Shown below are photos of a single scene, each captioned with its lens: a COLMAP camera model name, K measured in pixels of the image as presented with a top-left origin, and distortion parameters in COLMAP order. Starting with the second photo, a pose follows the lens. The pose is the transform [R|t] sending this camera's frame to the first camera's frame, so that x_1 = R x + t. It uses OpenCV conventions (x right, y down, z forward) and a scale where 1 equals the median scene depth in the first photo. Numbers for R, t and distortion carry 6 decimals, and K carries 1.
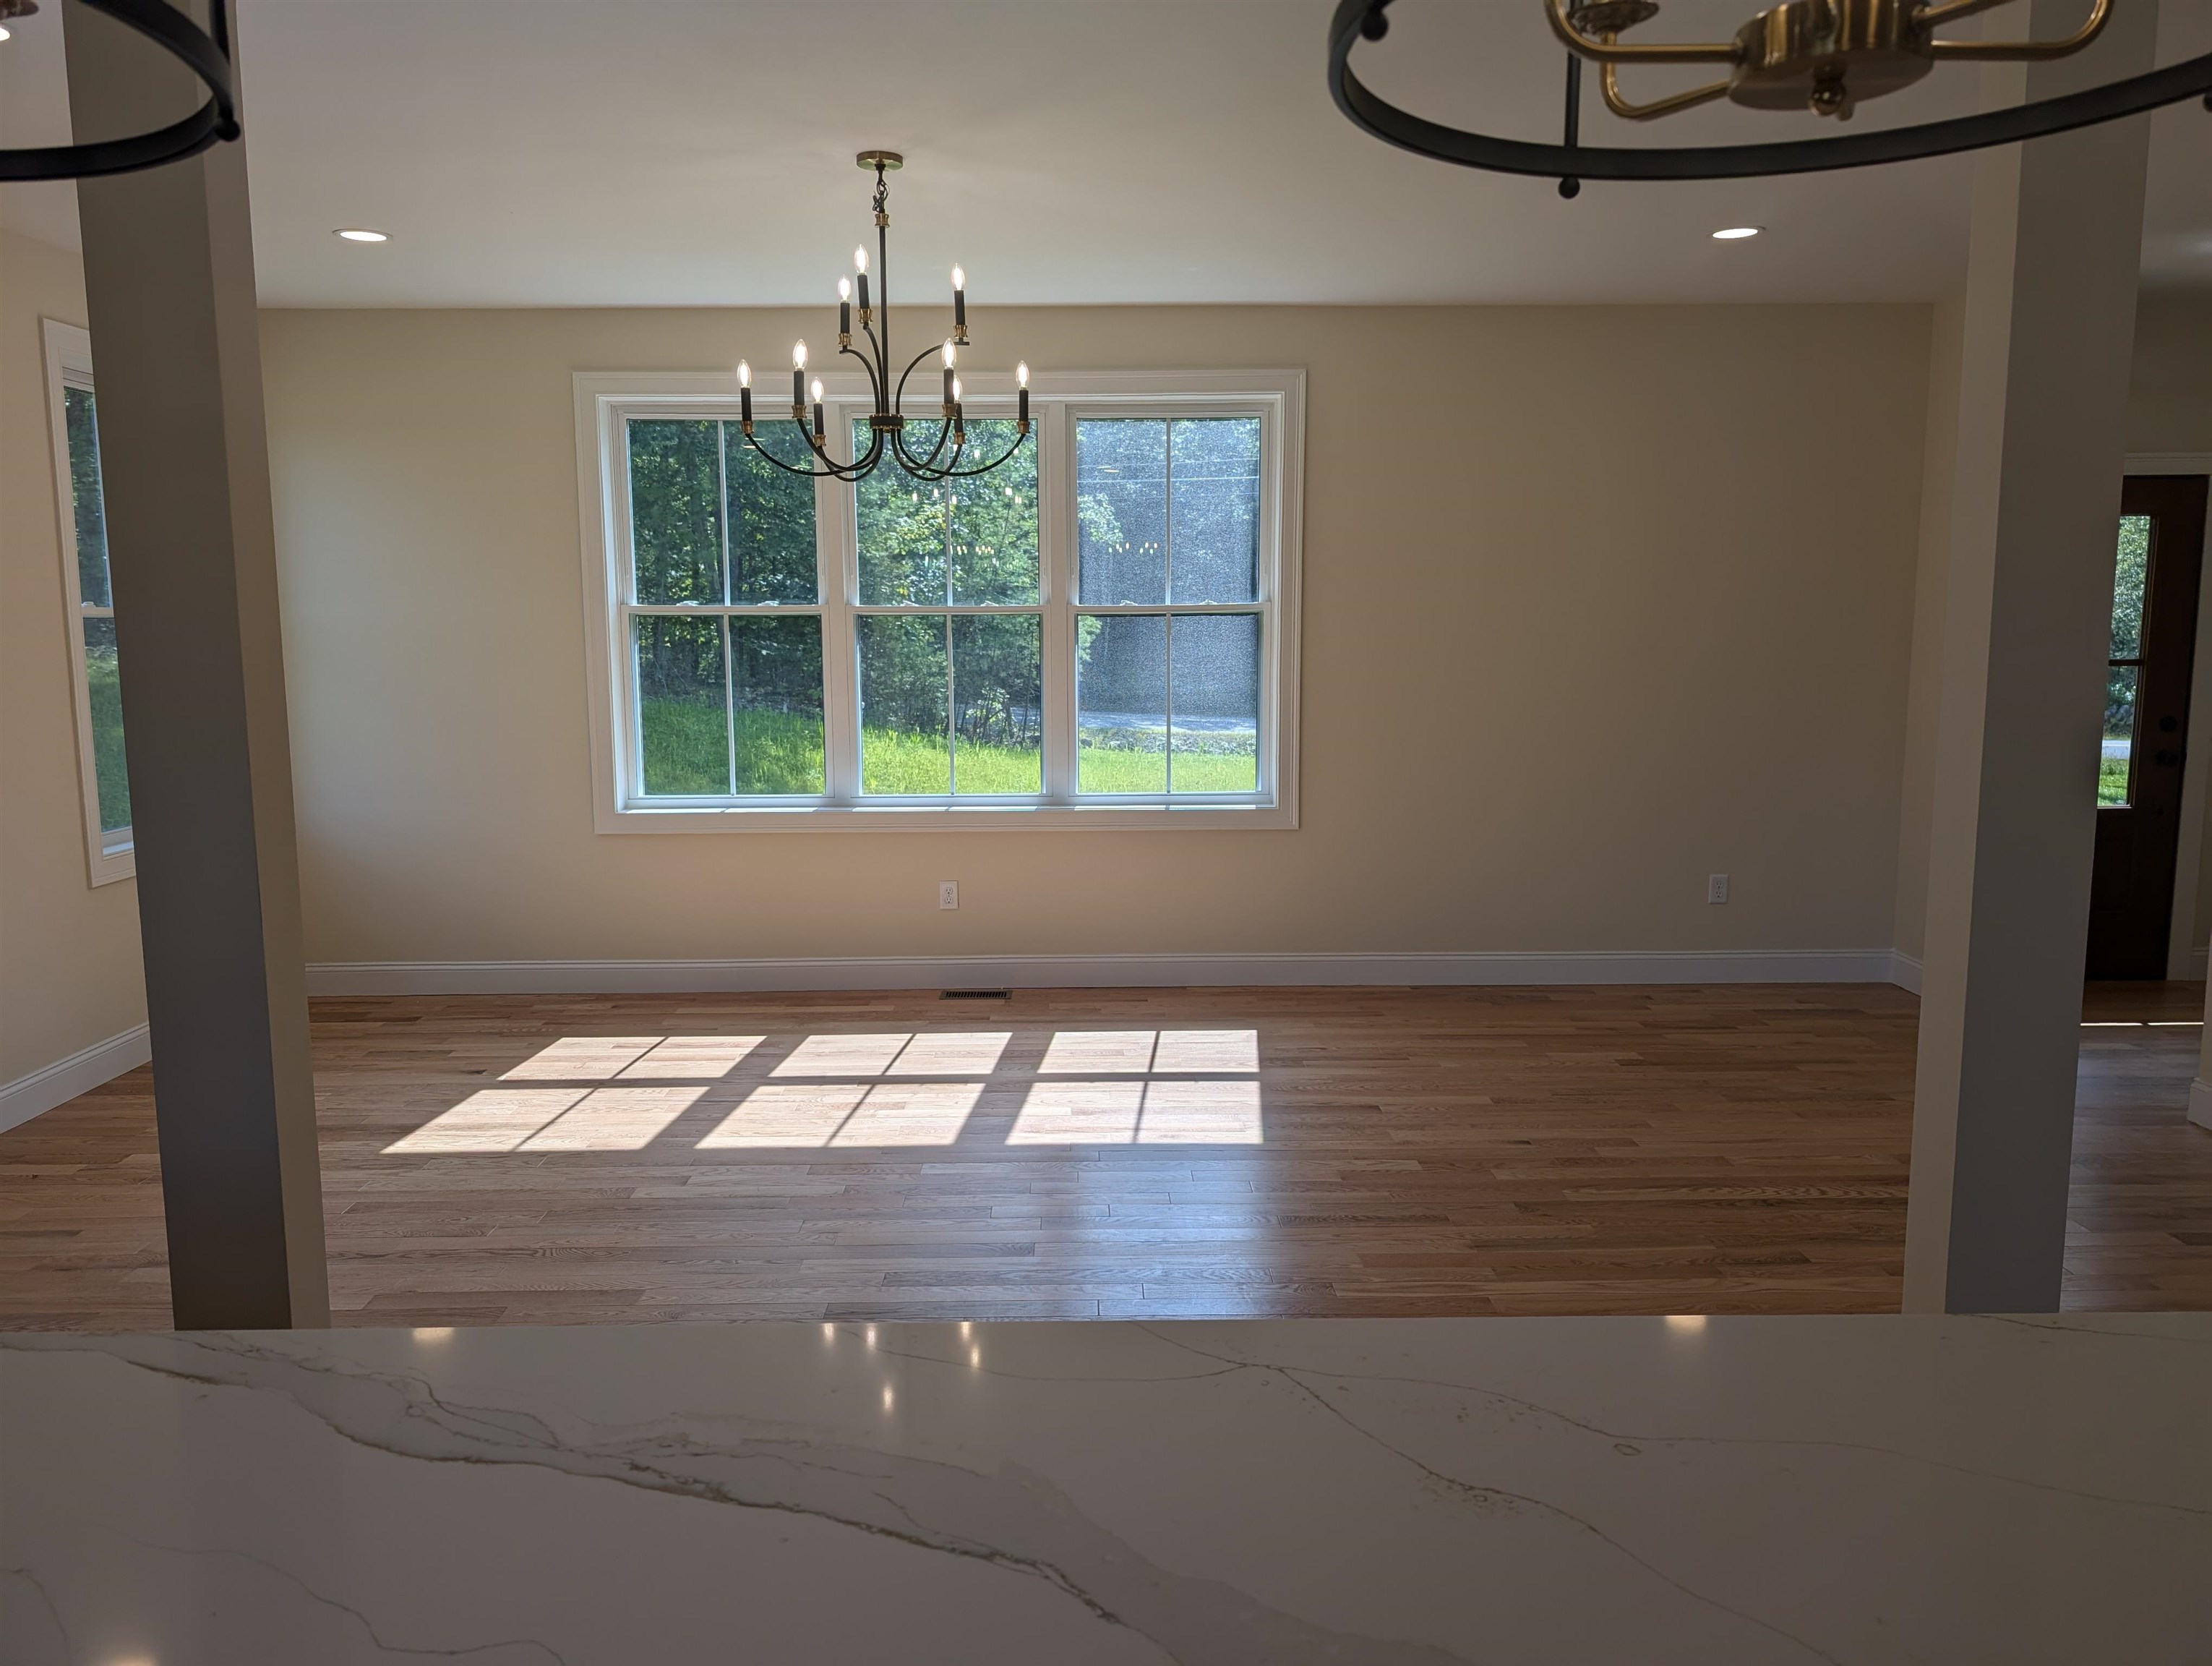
lens RADIAL K [[1589.8, 0, 1105.9], [0, 1589.8, 836.1], [0, 0, 1]] dist [0.034817, -0.034908]
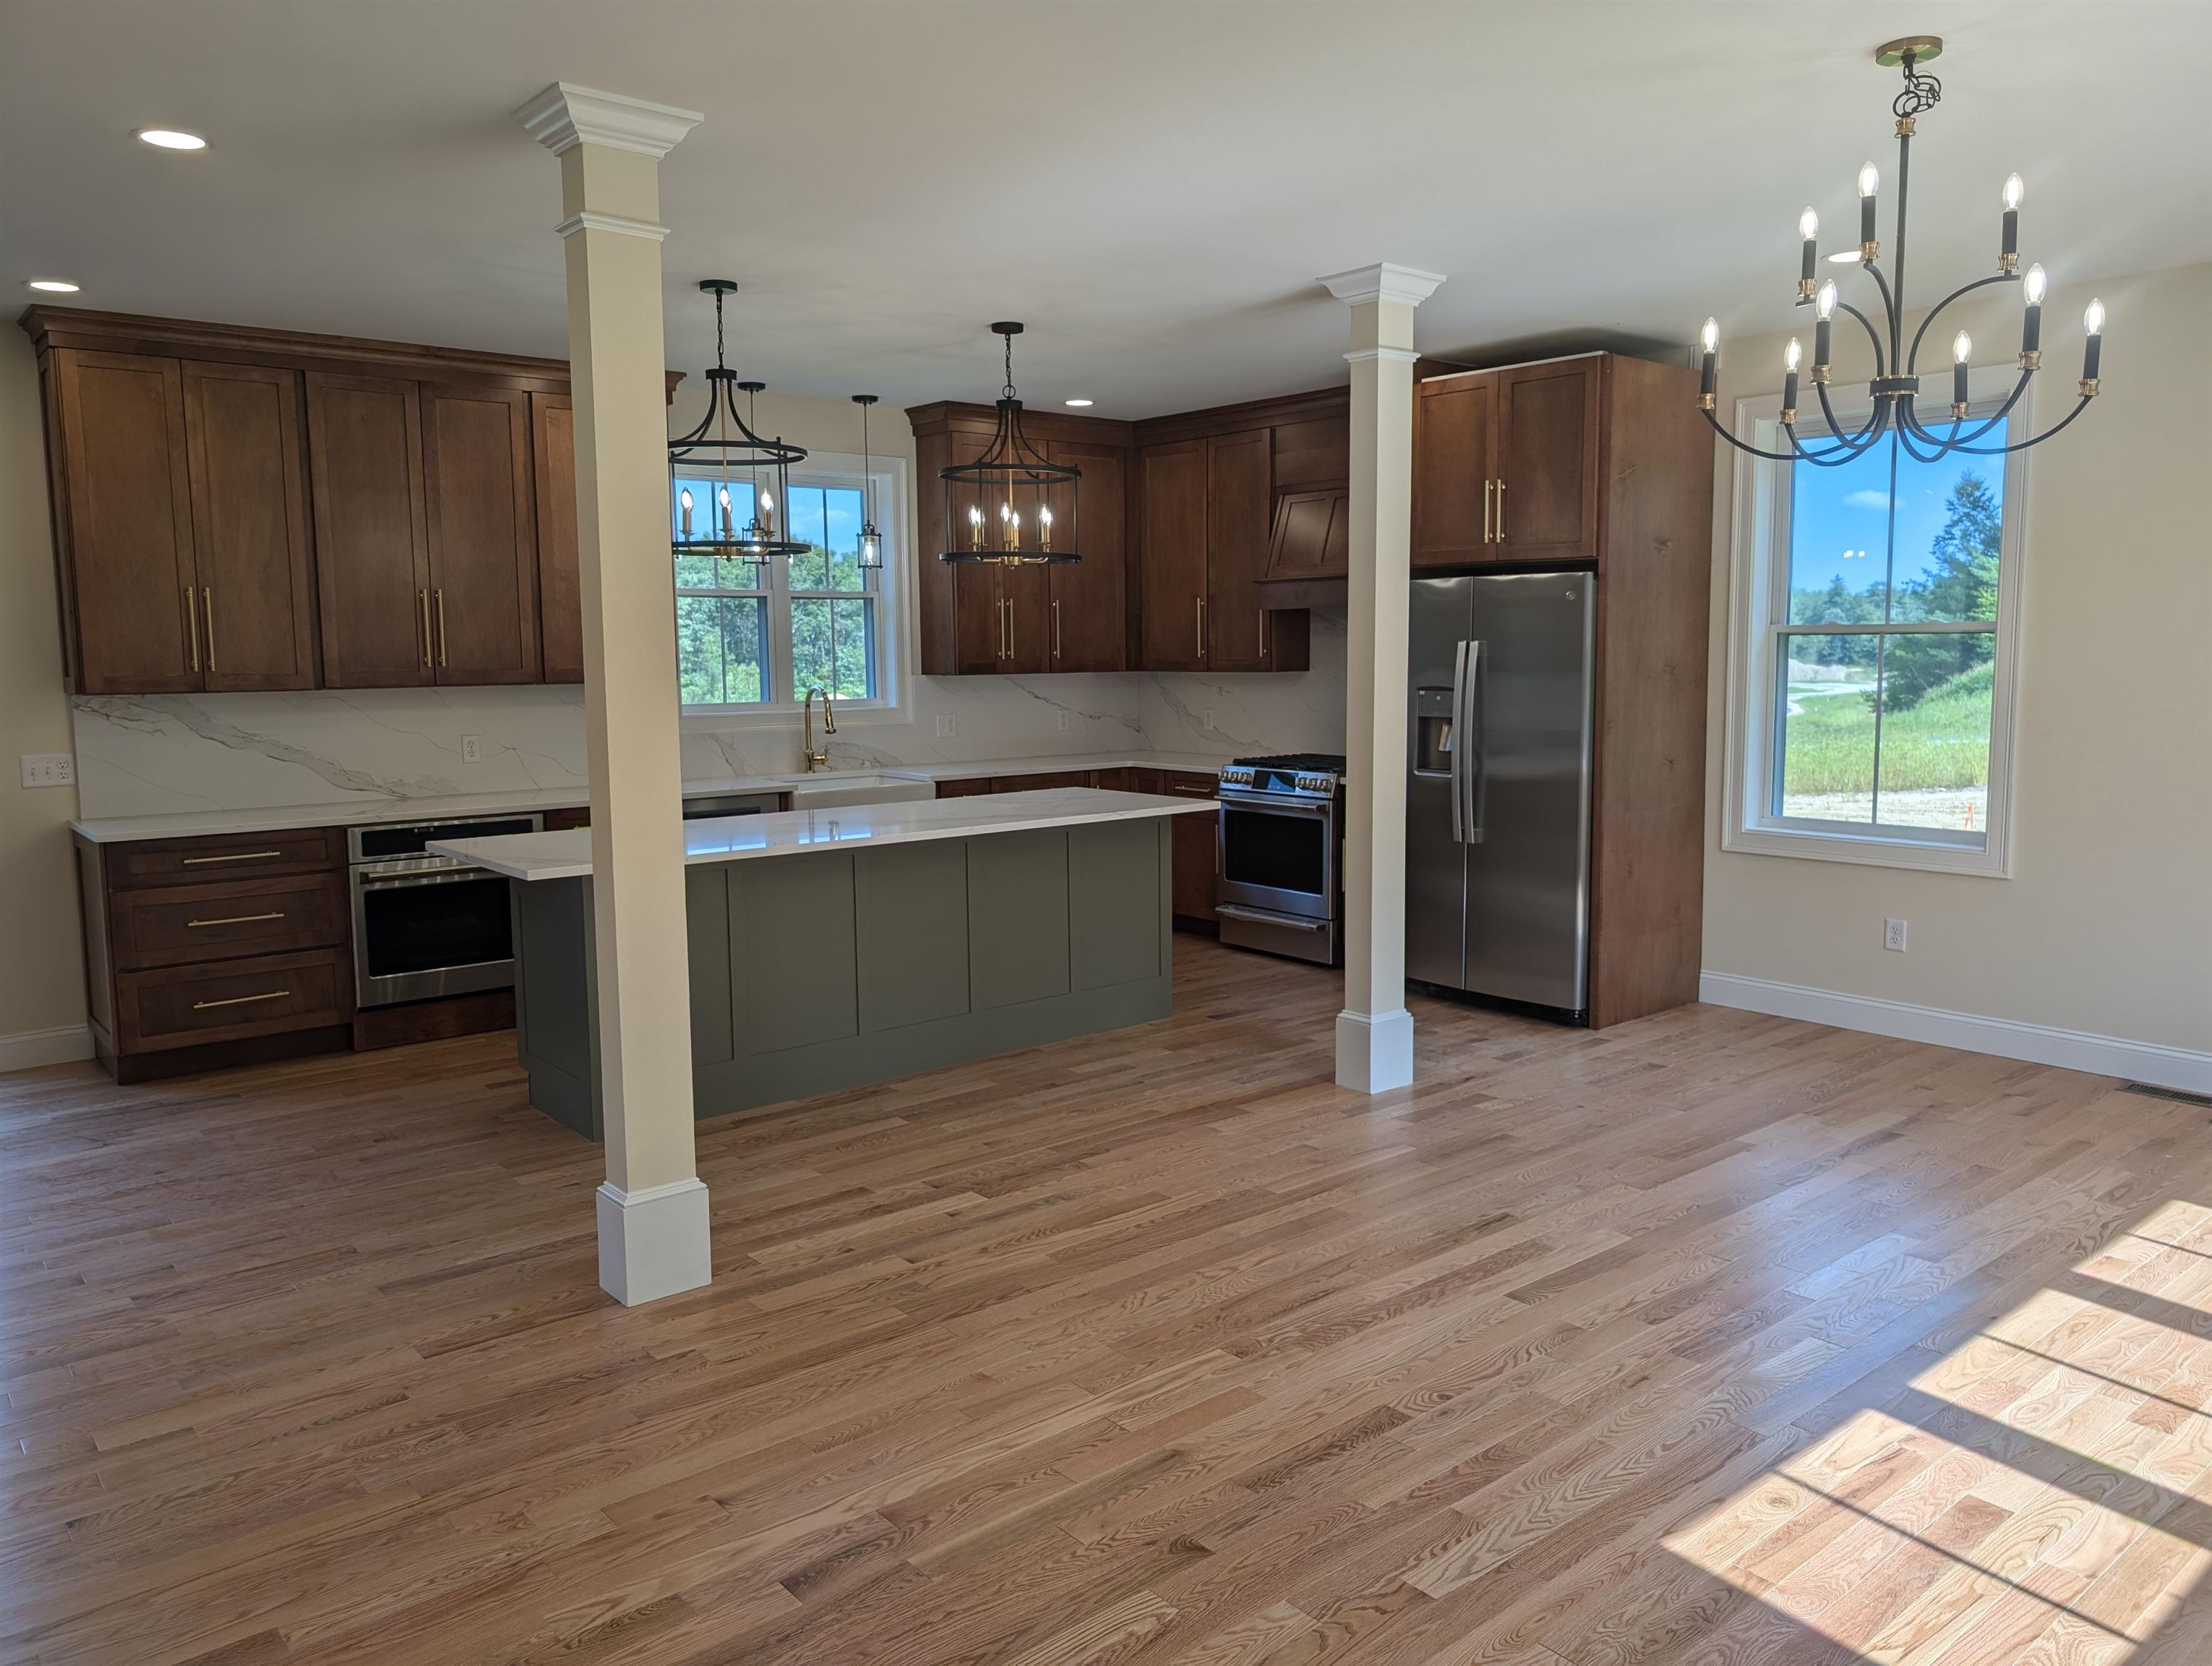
lens RADIAL K [[1589.8, 0, 1111.6], [0, 1589.8, 807.7], [0, 0, 1]] dist [0.034817, -0.034908]
pose [[-0.774322, 0.078550, -0.627898, 0.514559], [-0.078488, 0.972681, 0.218473, -0.155703], [0.627906, 0.218451, -0.747003, 1.068610]]
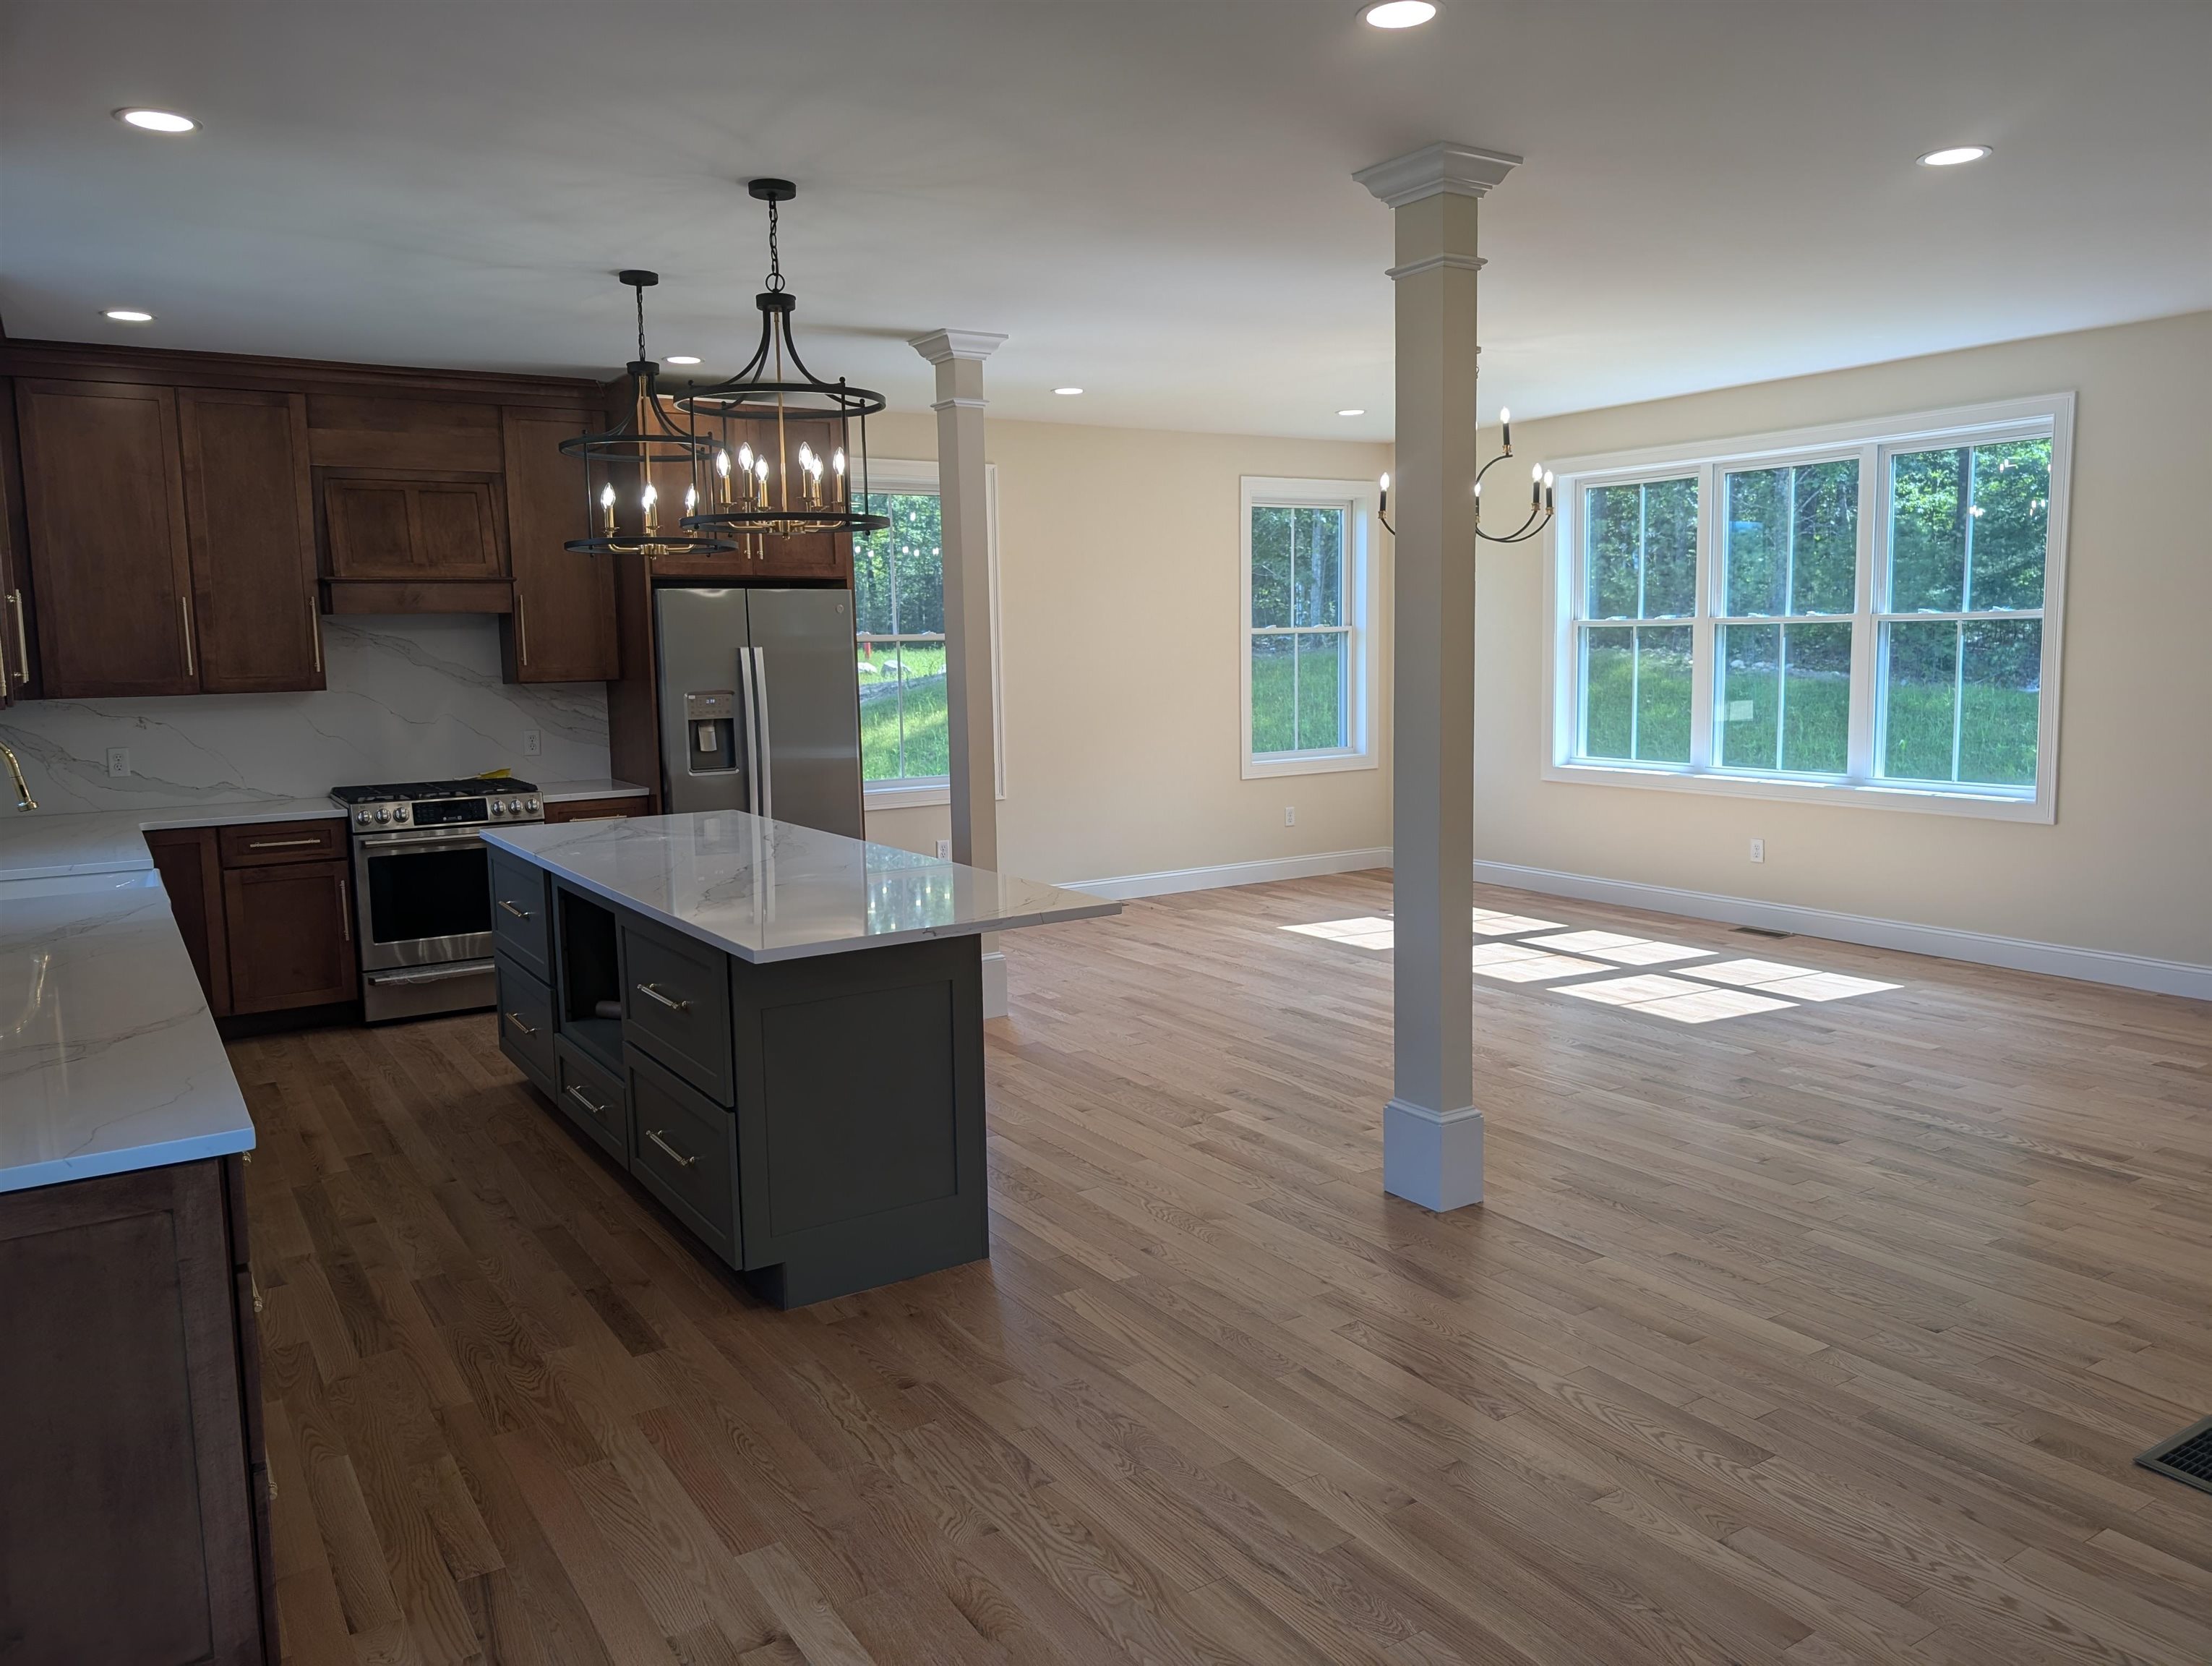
lens RADIAL K [[1589.8, 0, 1093.9], [0, 1589.8, 811.6], [0, 0, 1]] dist [0.034817, -0.034908]
pose [[0.524560, 0.089317, -0.846676, 0.813166], [-0.104560, 0.993712, 0.040047, 0.013734], [0.844929, 0.067522, 0.530600, -0.115857]]
